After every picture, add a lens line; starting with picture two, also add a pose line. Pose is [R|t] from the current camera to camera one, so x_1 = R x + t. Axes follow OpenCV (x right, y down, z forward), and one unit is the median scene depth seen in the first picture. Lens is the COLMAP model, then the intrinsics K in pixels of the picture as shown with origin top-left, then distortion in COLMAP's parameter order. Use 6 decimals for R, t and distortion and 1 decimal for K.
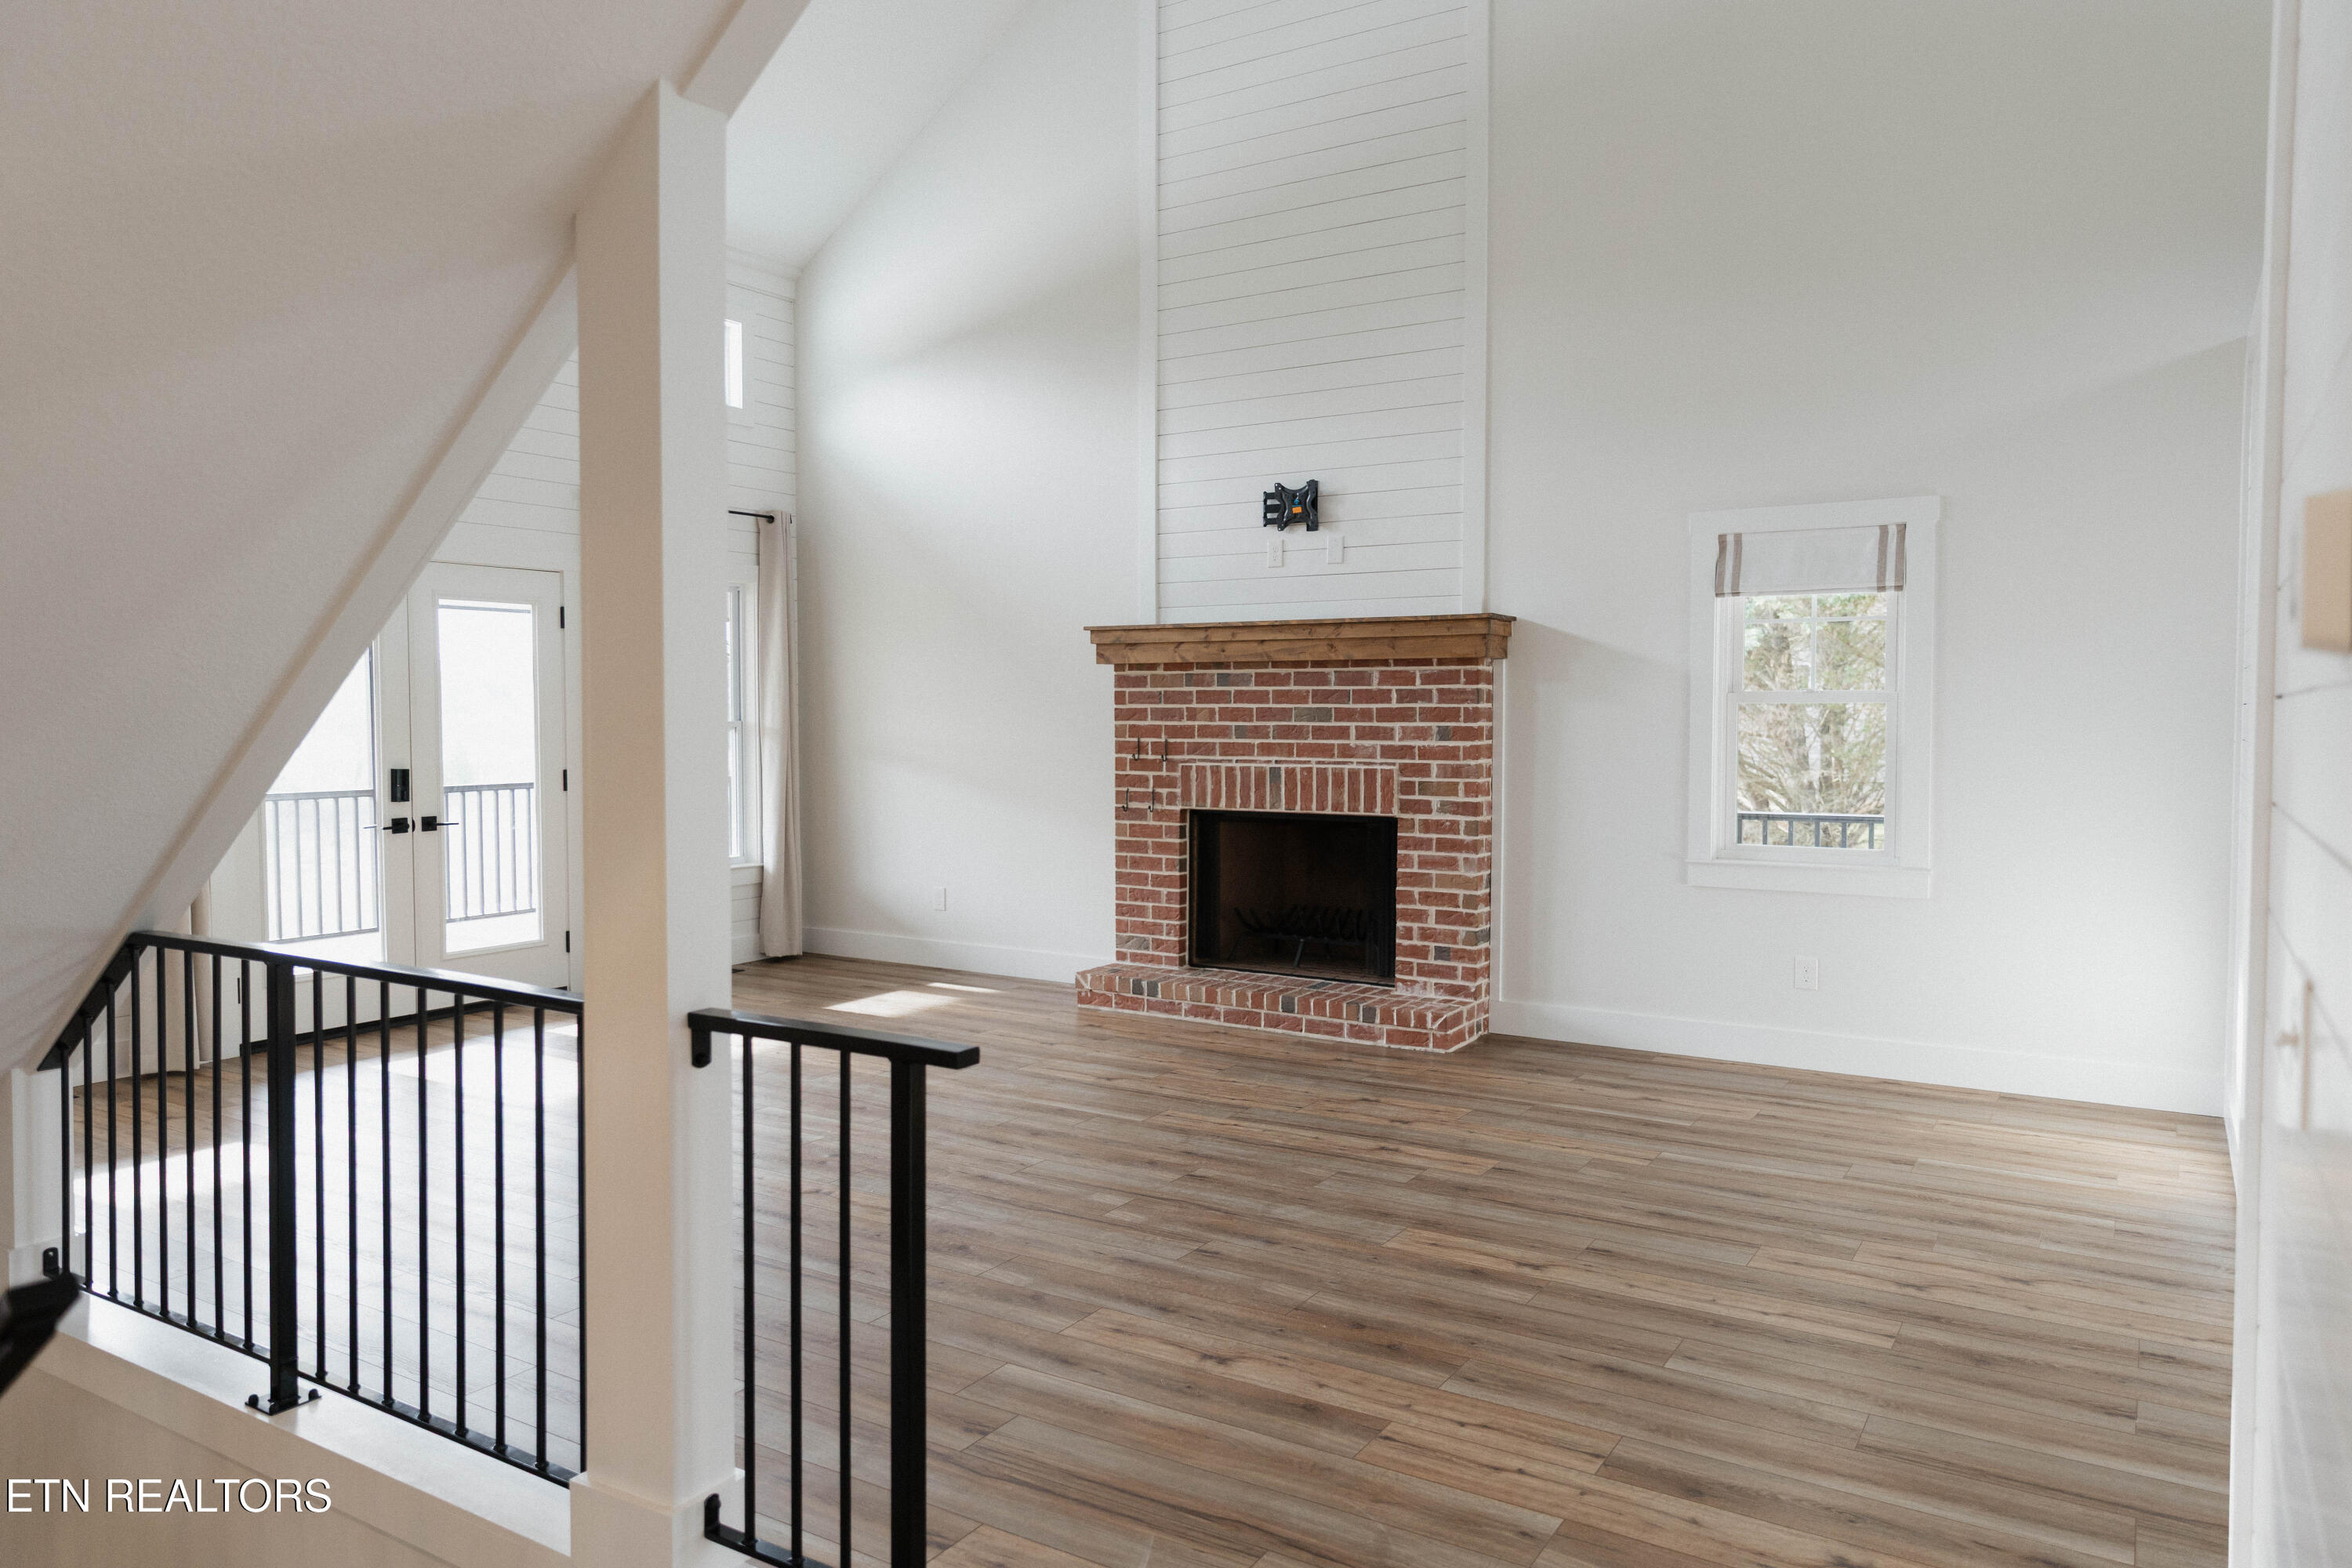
lens RADIAL K [[1560.9, 0, 1176.0], [0, 1560.9, 784.0], [0, 0, 1]] dist [-0.000245, -0.000379]
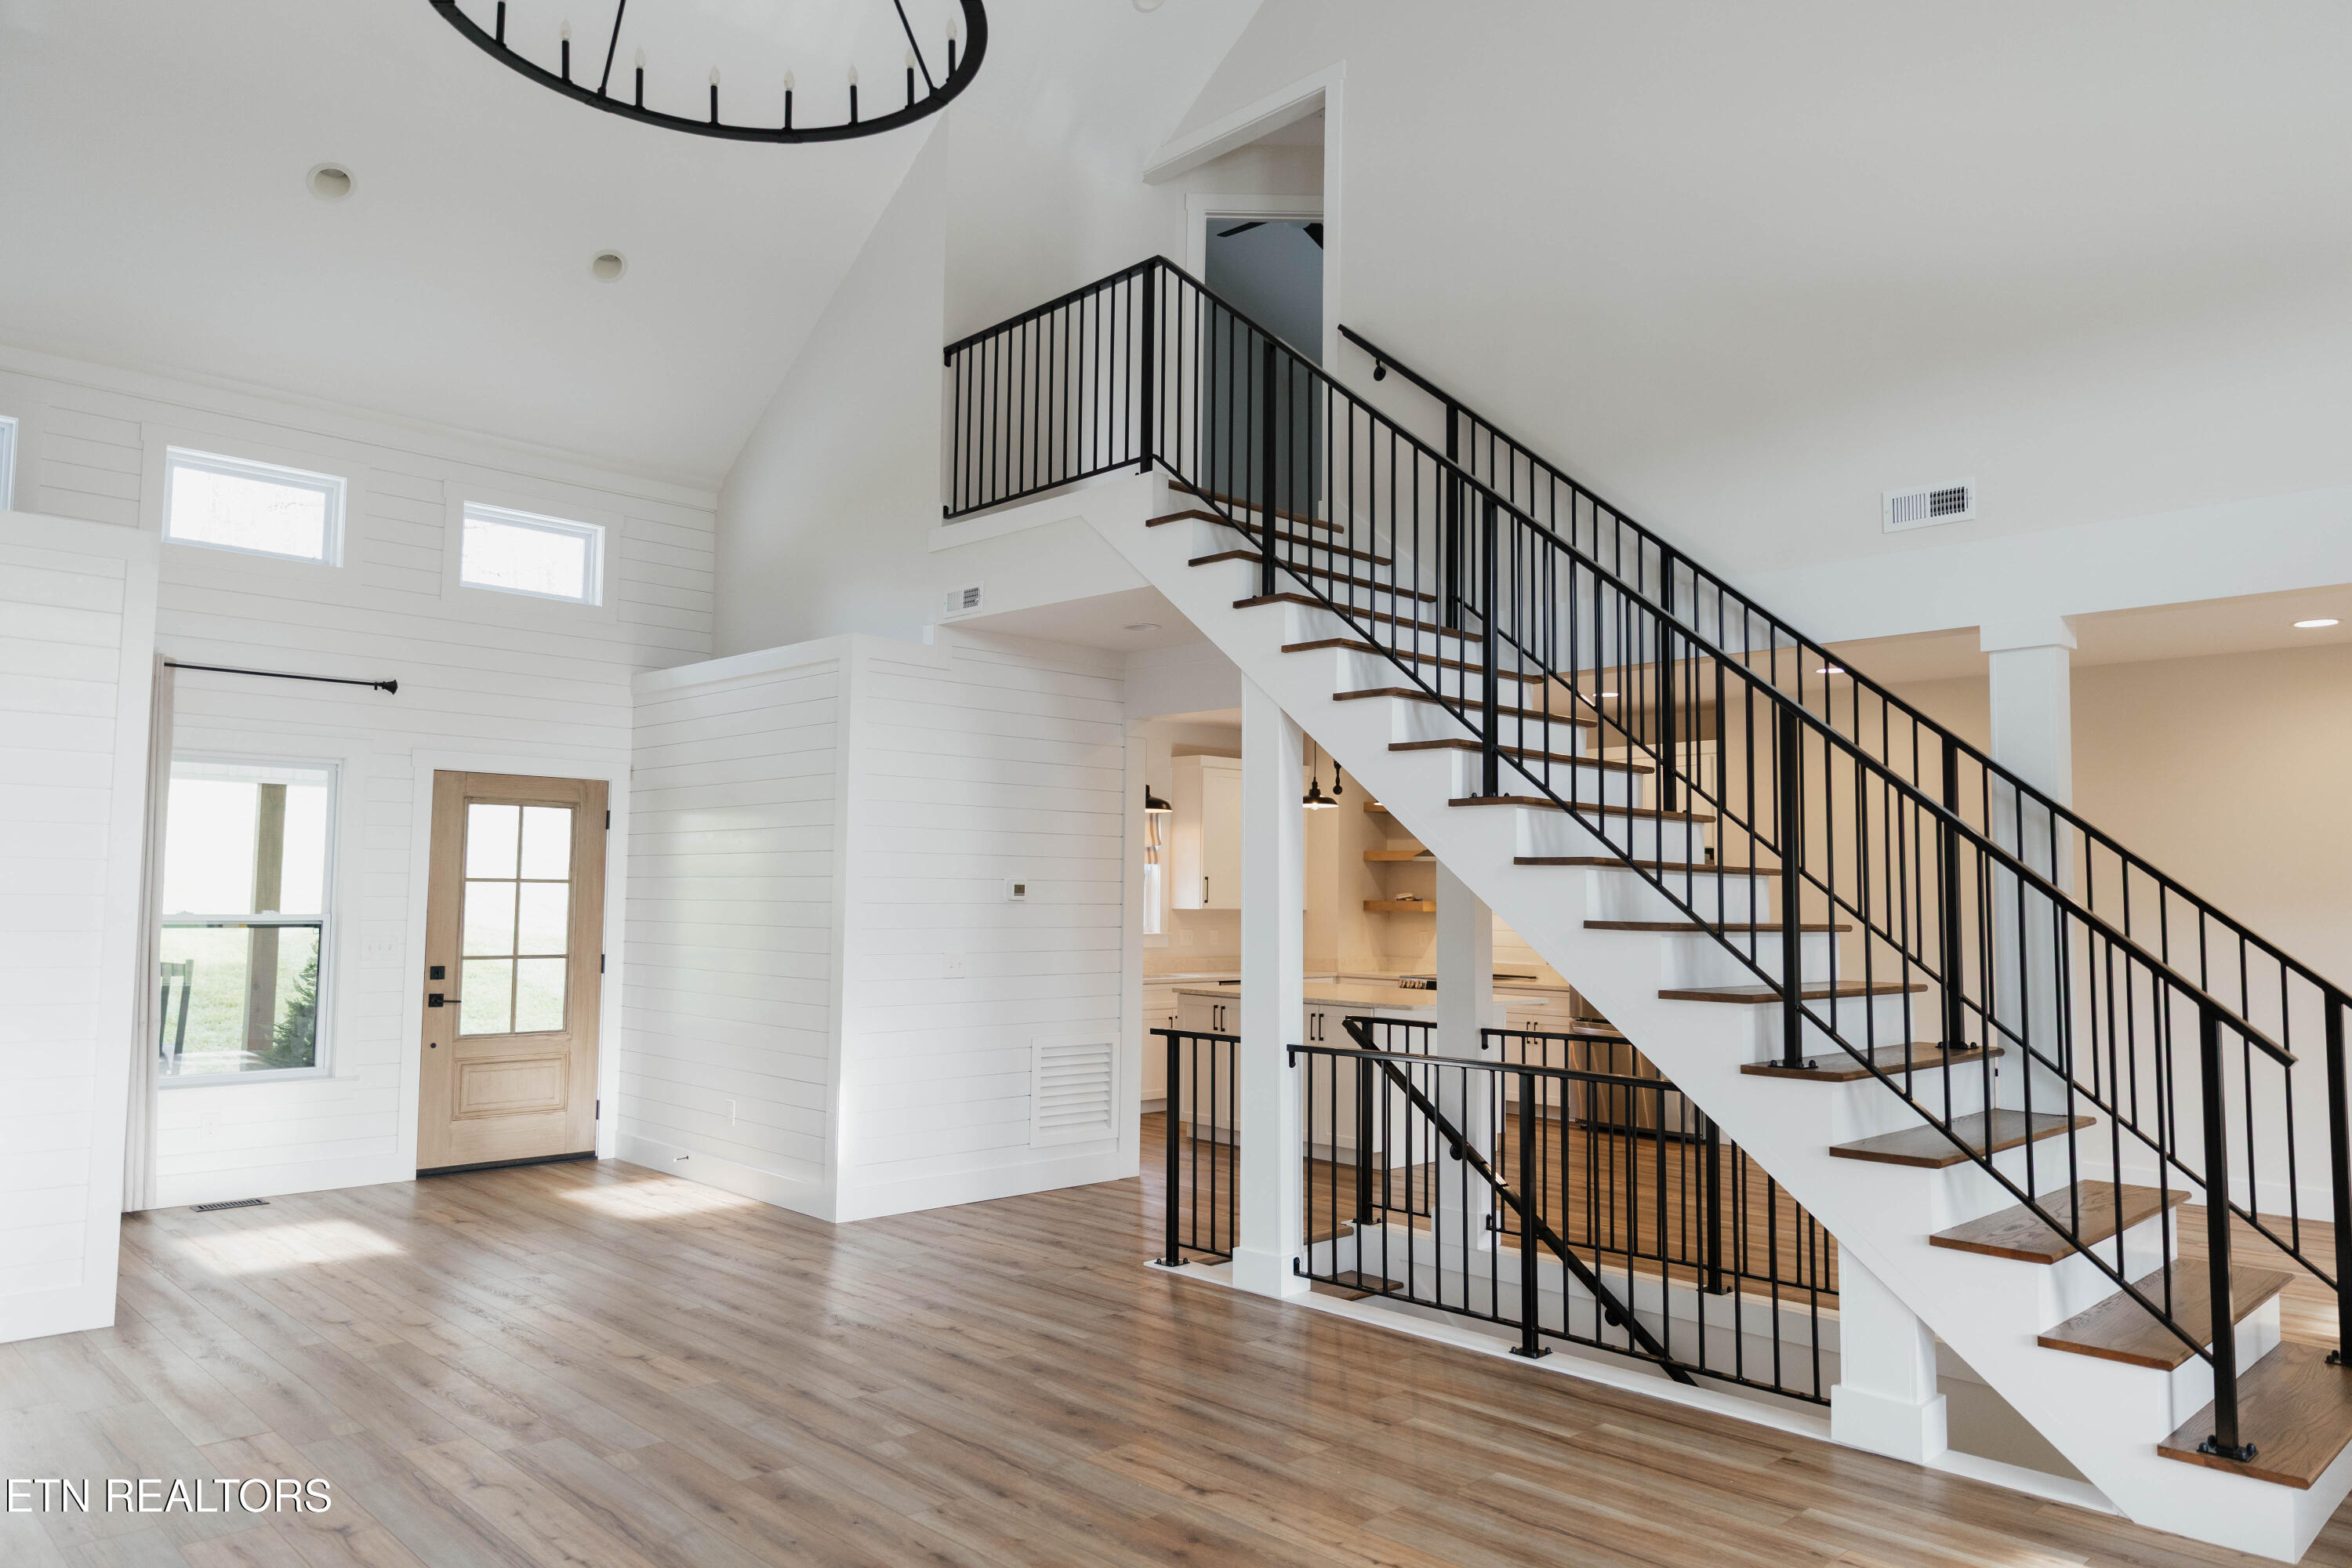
lens RADIAL K [[1586.8, 0, 1183.7], [0, 1586.8, 785.4], [0, 0, 1]] dist [0.014131, -0.000422]
pose [[-0.971907, 0.006305, 0.235281, -0.279185], [-0.000284, 0.999609, -0.027962, -0.061991], [-0.235365, -0.027243, -0.971525, 1.217964]]
